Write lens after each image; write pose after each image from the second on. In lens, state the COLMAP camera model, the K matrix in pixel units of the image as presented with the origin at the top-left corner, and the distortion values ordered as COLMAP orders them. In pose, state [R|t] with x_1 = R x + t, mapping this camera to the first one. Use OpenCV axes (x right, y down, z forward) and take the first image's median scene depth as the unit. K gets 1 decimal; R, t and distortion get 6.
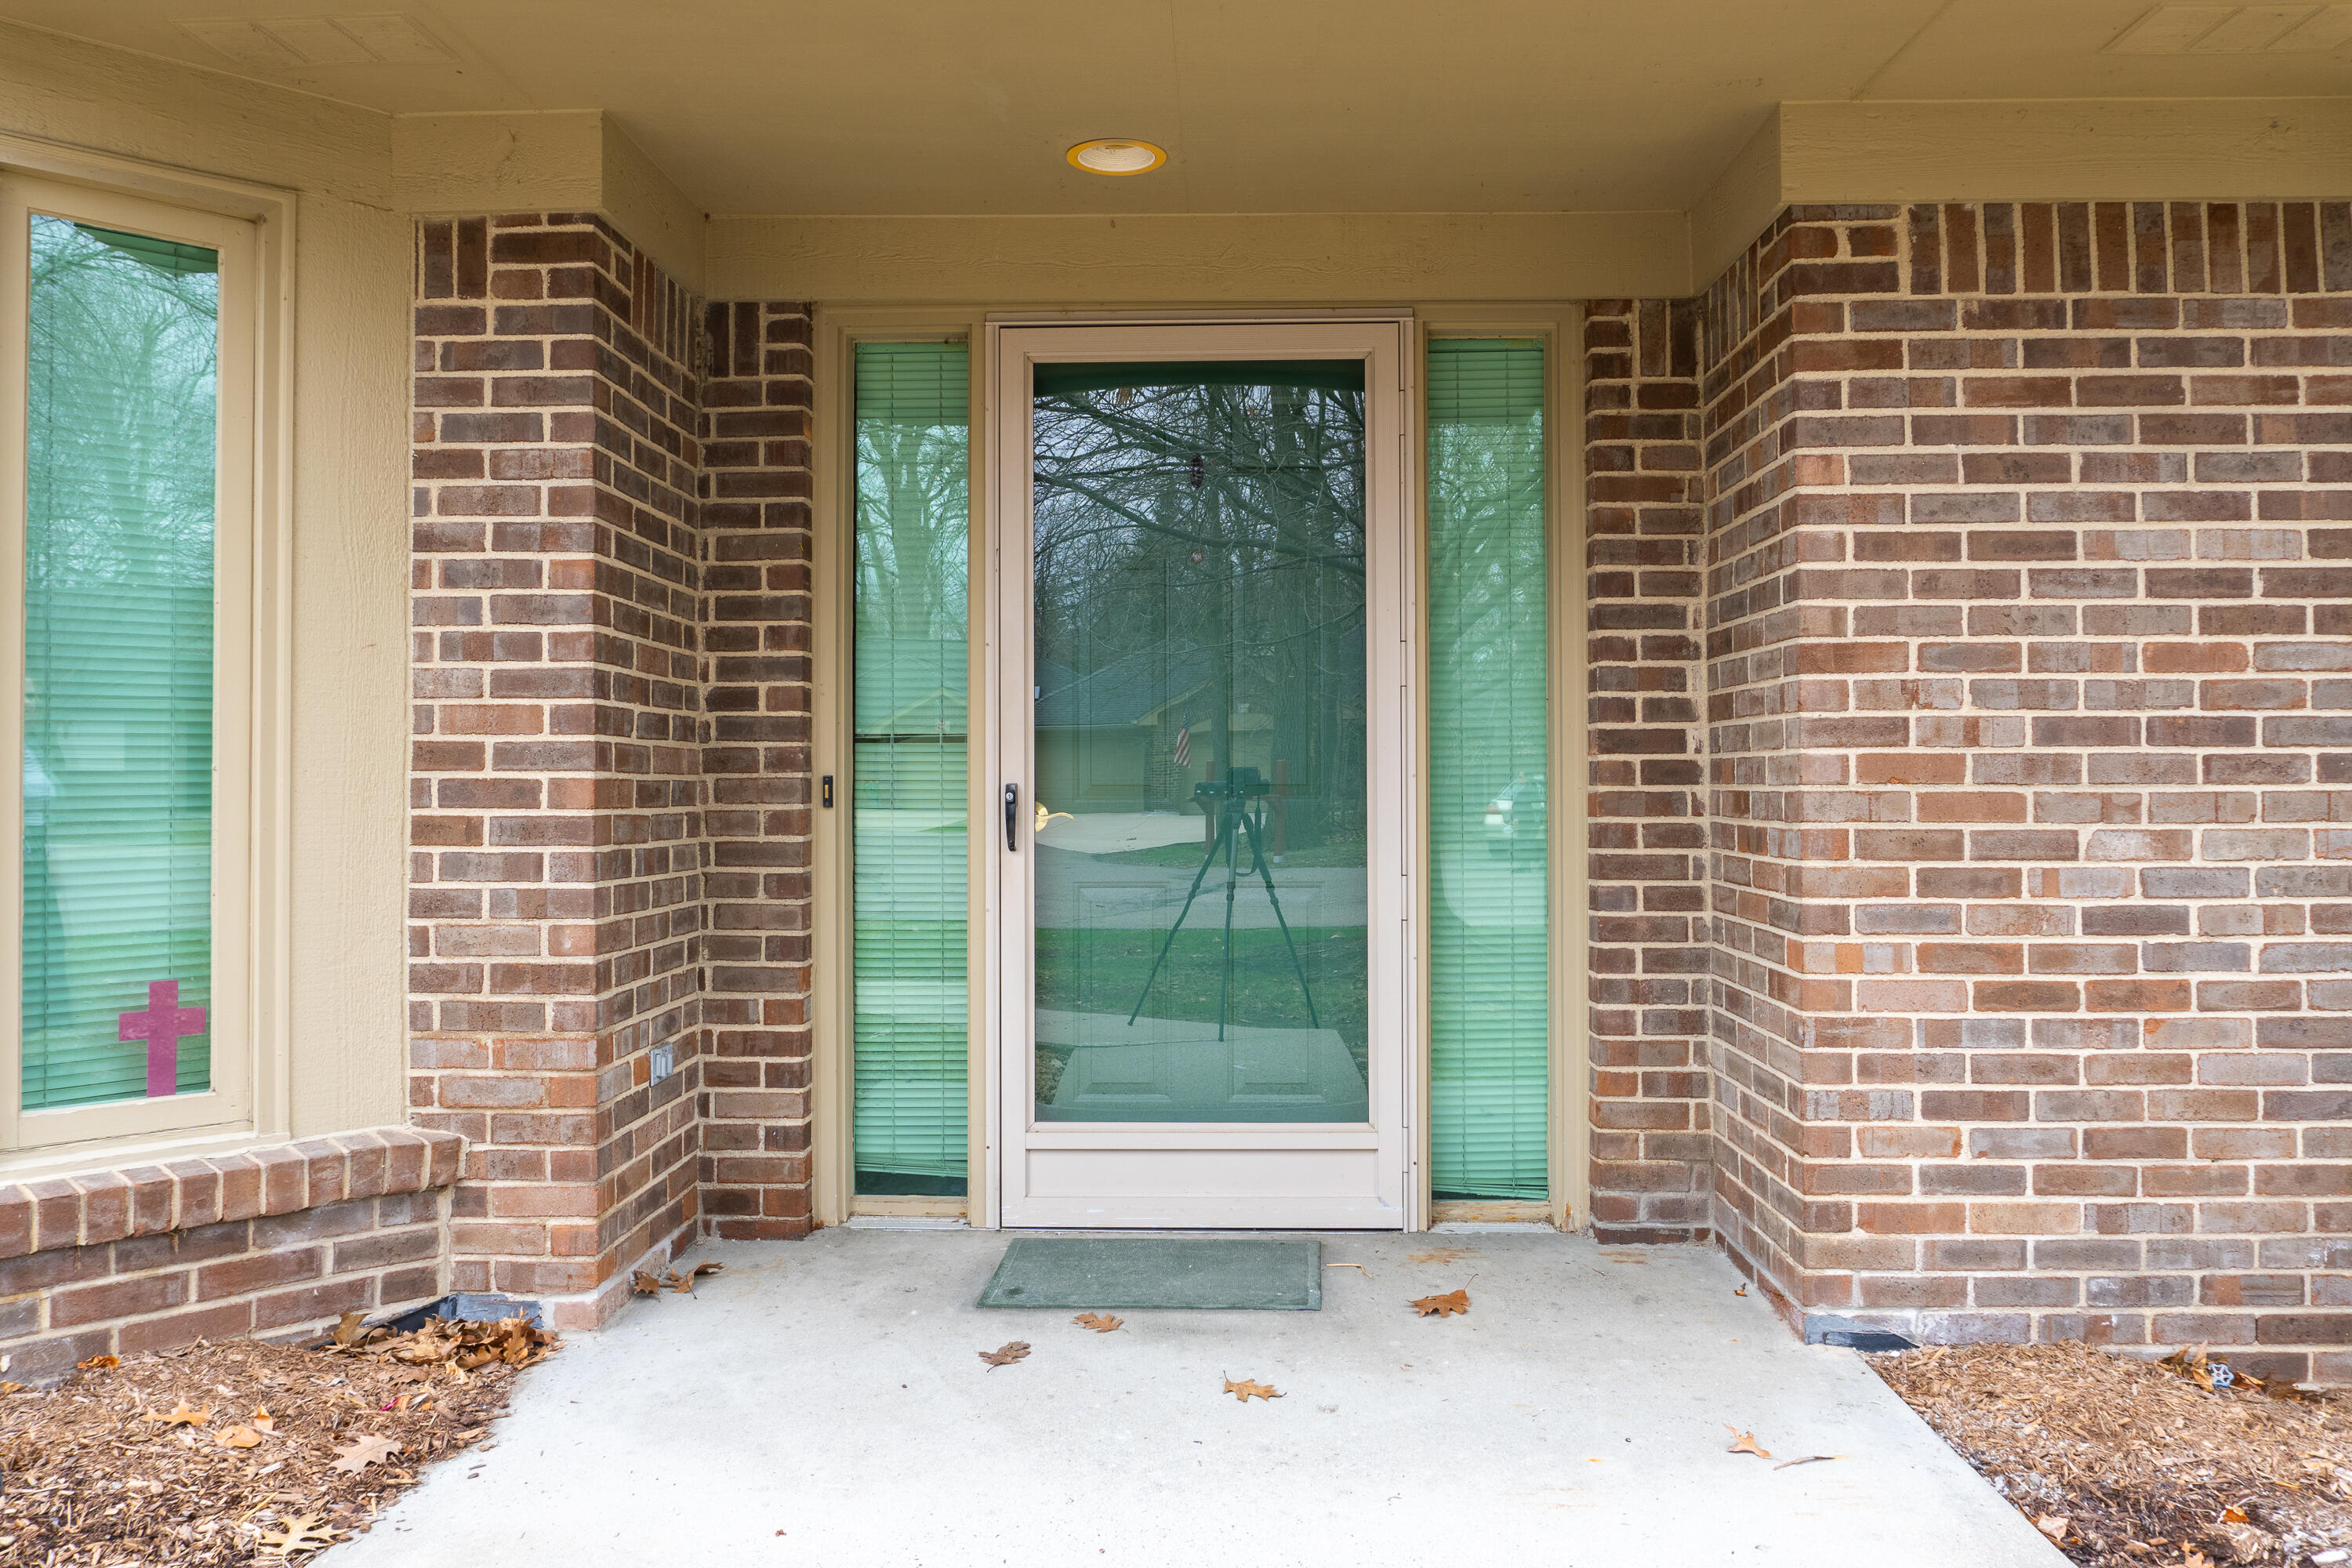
lens RADIAL K [[1679.4, 0, 1181.0], [0, 1679.4, 758.4], [0, 0, 1]] dist [-0.011717, -0.003088]
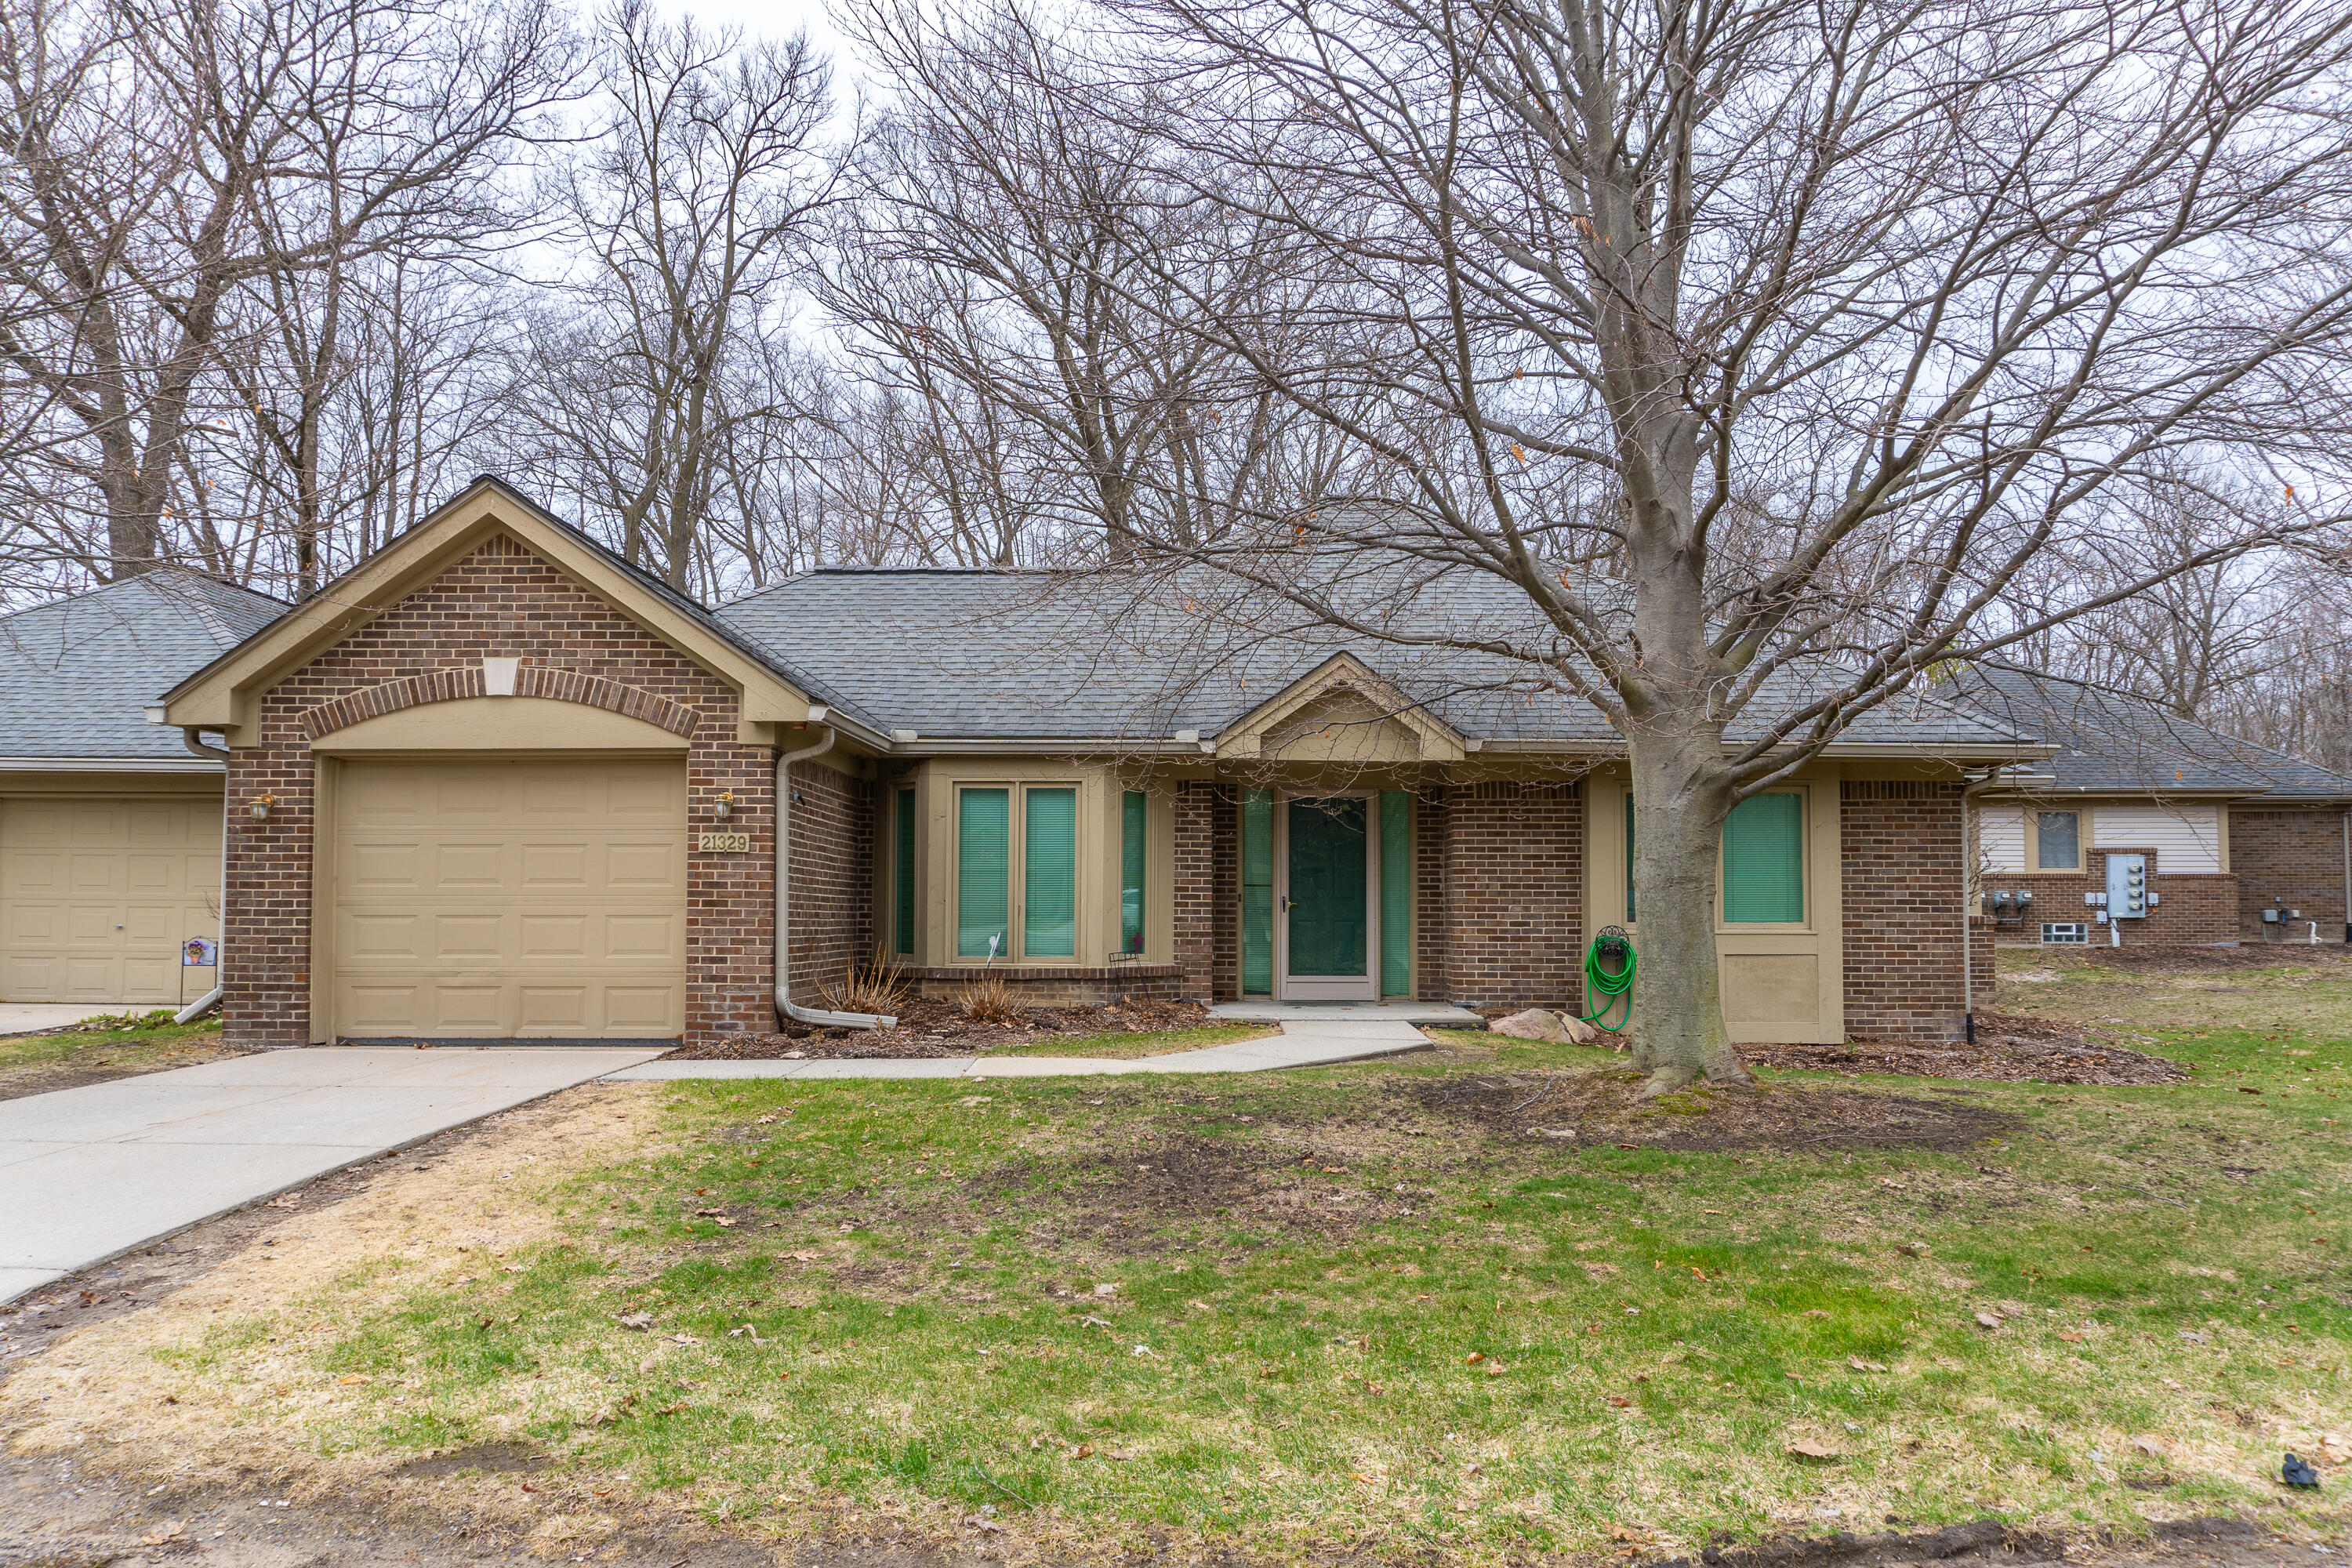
lens RADIAL K [[1661.2, 0, 1169.3], [0, 1661.2, 854.1], [0, 0, 1]] dist [-0.044614, 0.000072]
pose [[0.999550, 0.007701, 0.028974, -0.617313], [-0.007048, 0.999721, -0.022558, 0.006570], [-0.029140, 0.022344, 0.999326, -3.874178]]
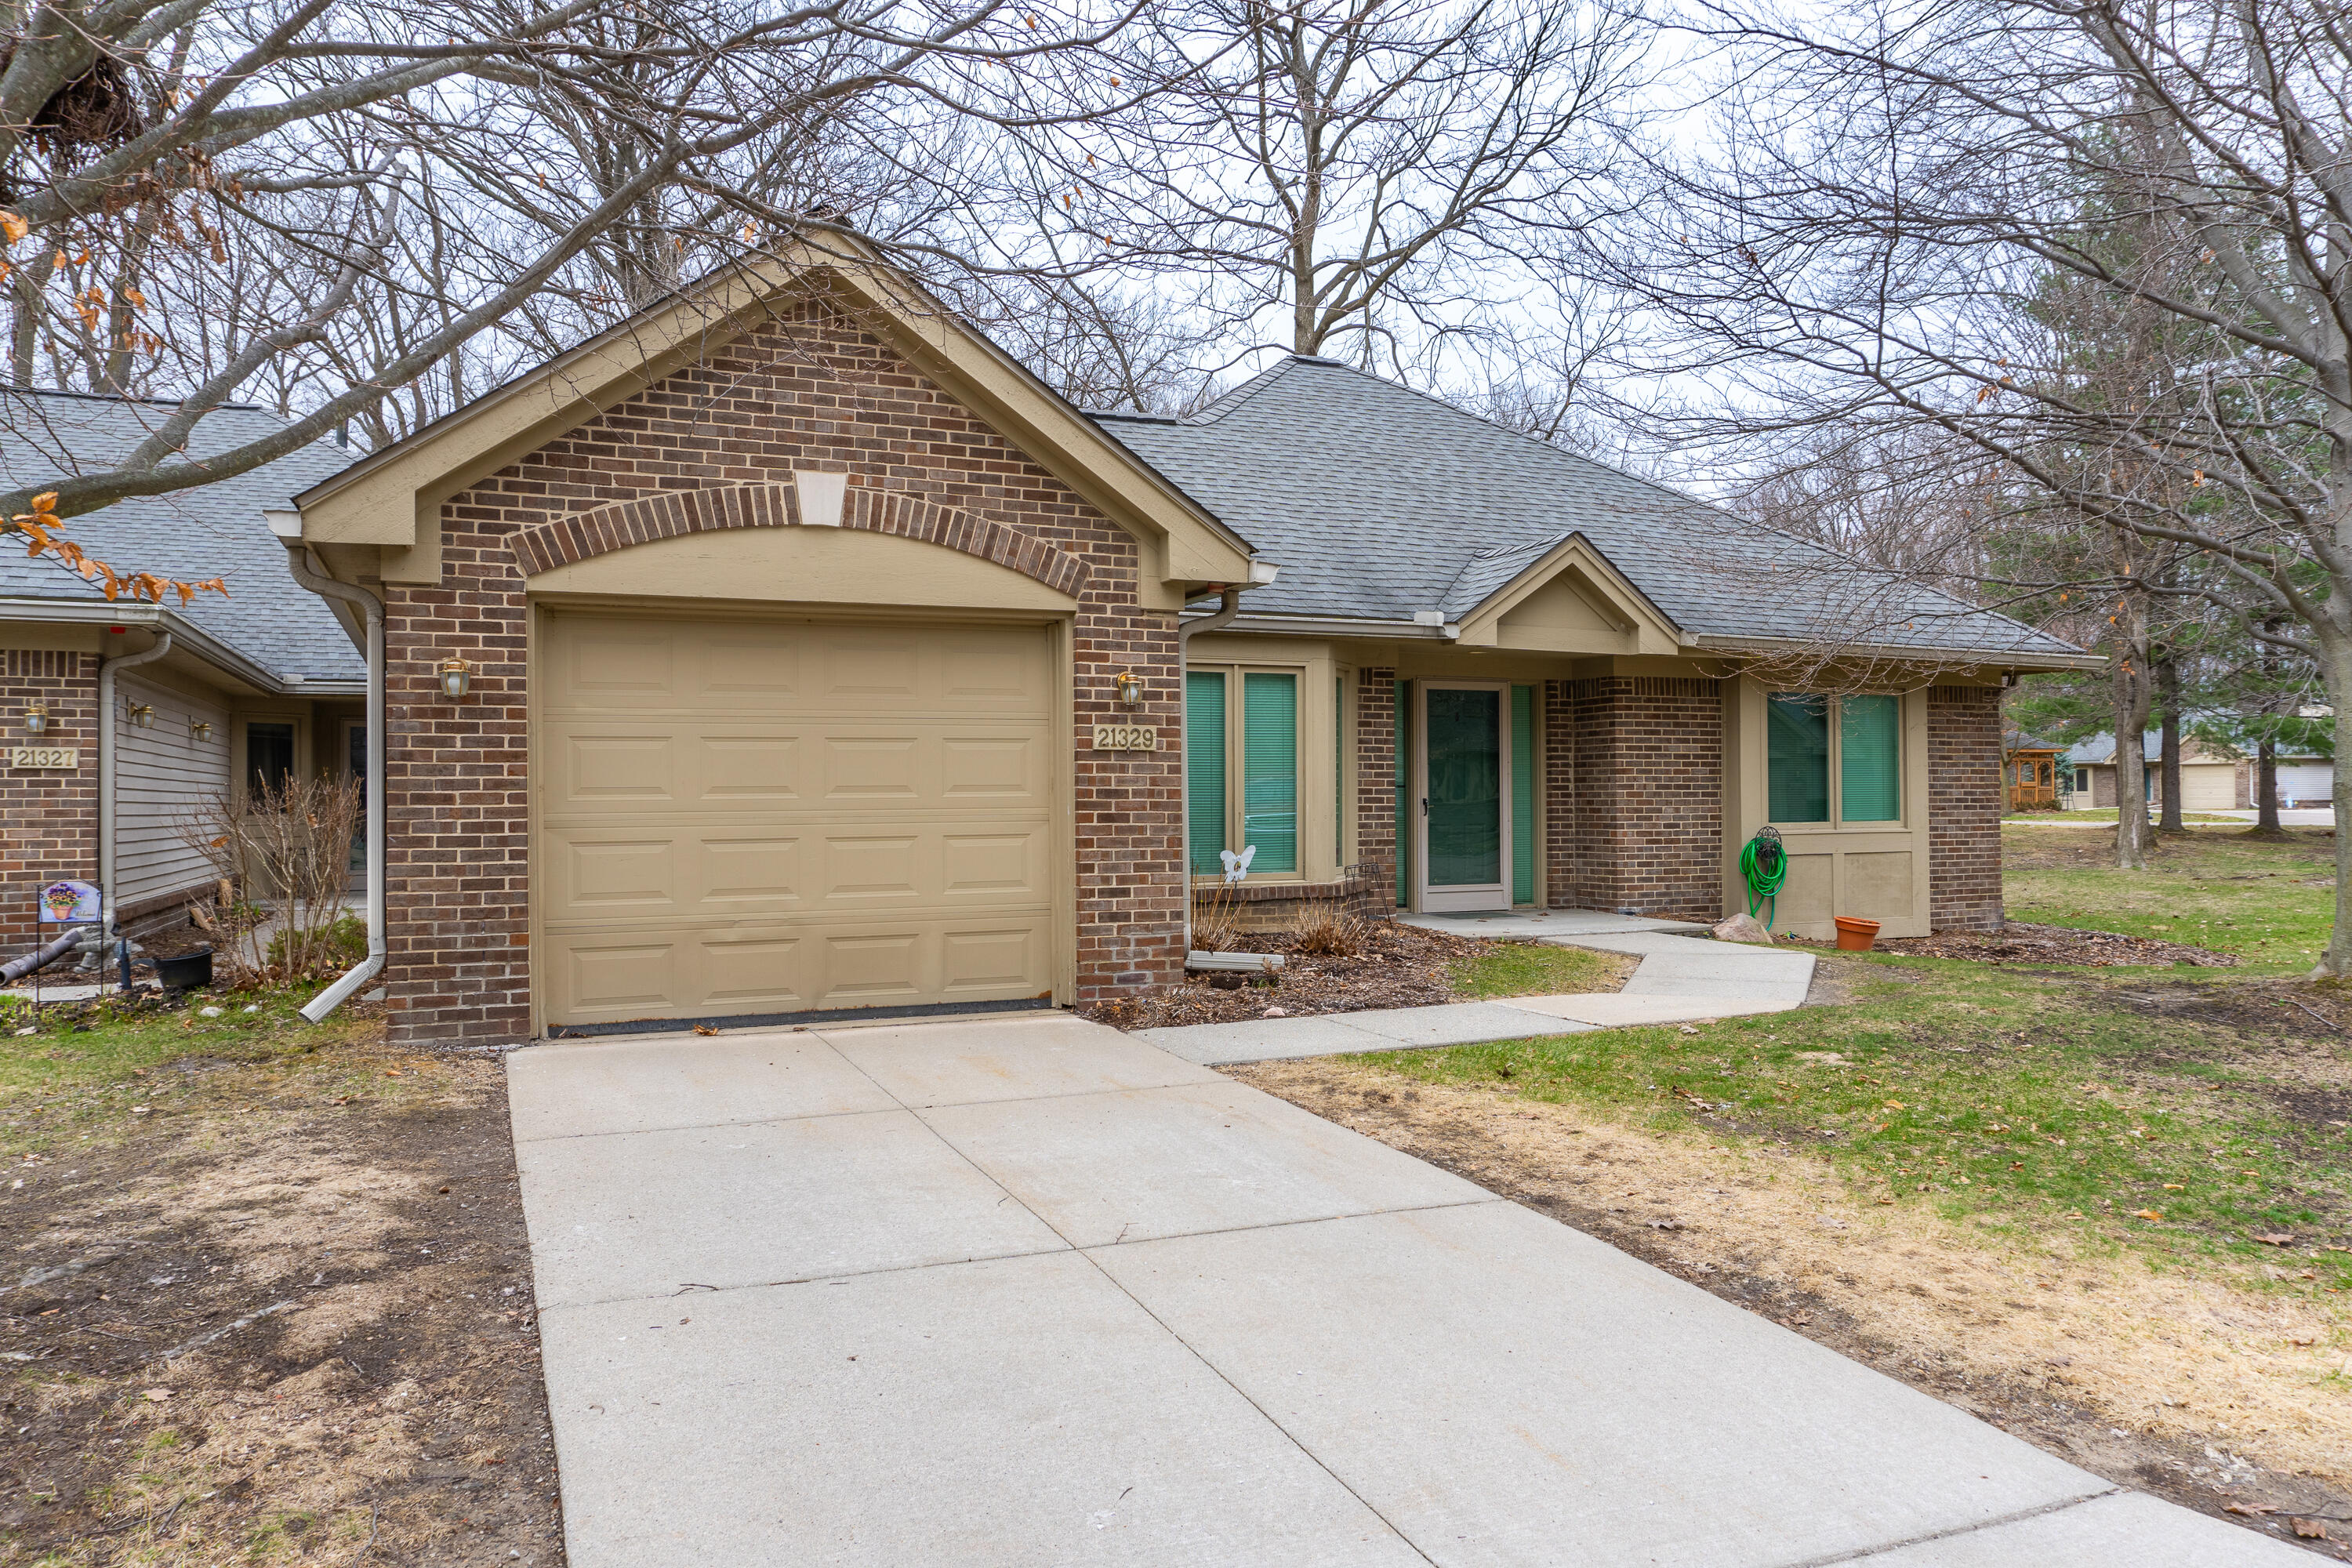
lens RADIAL K [[1650.9, 0, 1176.0], [0, 1650.9, 784.0], [0, 0, 1]] dist [-0.021692, -0.003104]
pose [[0.907249, 0.002891, 0.420585, -2.690154], [-0.002767, 0.999996, -0.000905, -0.015840], [-0.420585, -0.000343, 0.907253, -2.679096]]
